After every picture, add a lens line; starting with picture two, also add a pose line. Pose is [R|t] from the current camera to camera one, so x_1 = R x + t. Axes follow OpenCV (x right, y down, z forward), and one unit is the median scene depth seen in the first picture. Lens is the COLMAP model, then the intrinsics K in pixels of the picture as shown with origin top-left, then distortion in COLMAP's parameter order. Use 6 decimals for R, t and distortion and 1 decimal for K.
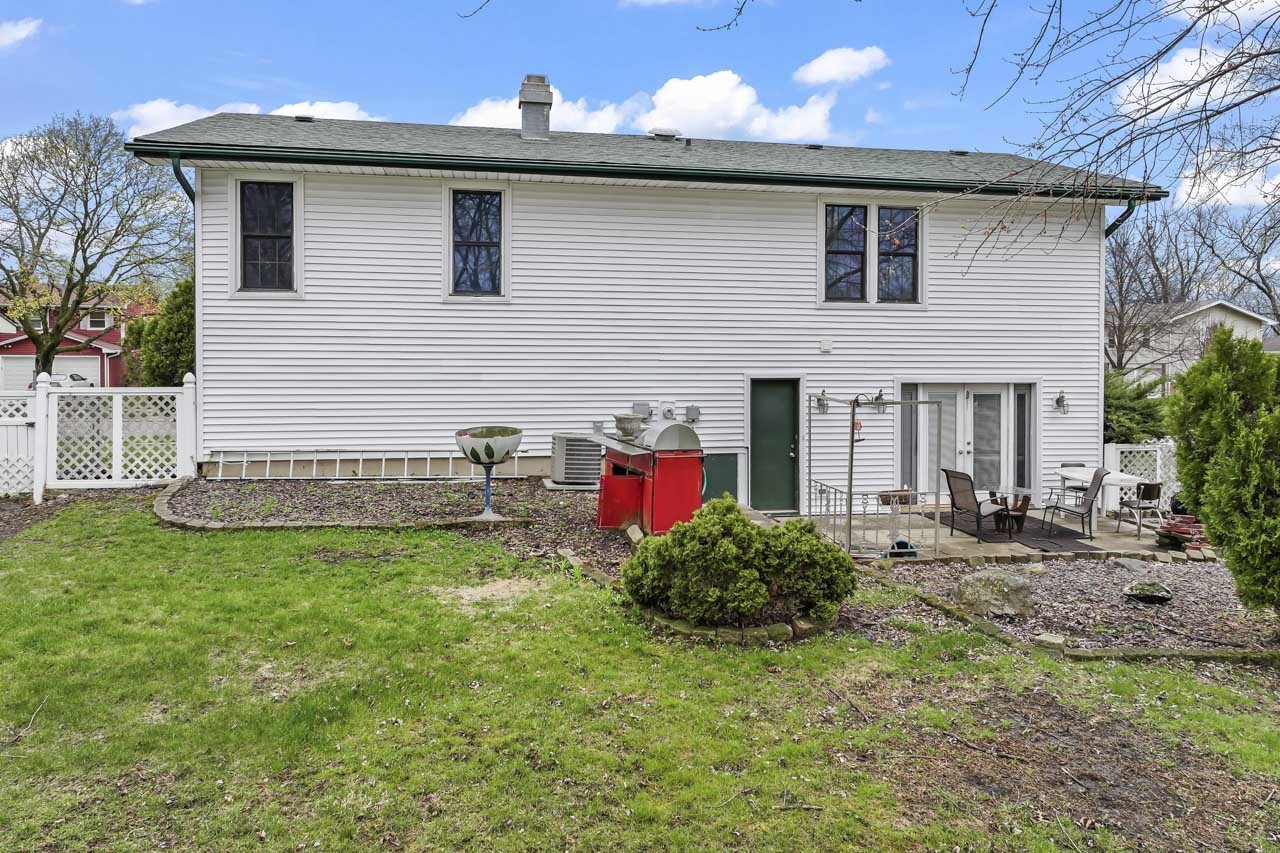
lens RADIAL K [[919.7, 0, 640.0], [0, 919.7, 426.5], [0, 0, 1]] dist [-0.003382, 0.001179]
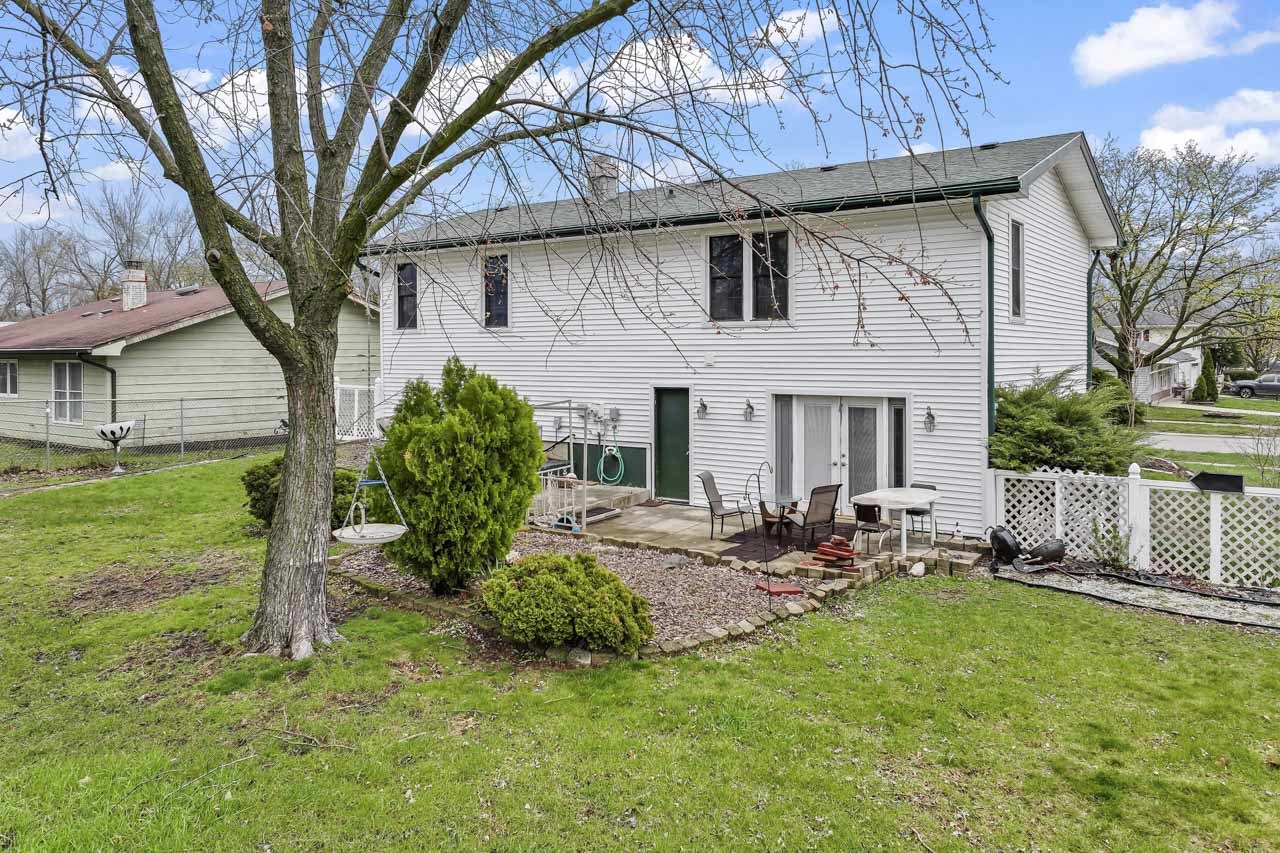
lens RADIAL K [[919.7, 0, 640.0], [0, 919.7, 426.5], [0, 0, 1]] dist [-0.003382, 0.001179]
pose [[0.680348, 0.047164, -0.731370, 0.979015], [-0.062350, 0.998034, 0.006360, -0.006697], [0.730232, 0.041274, 0.681952, 0.154997]]
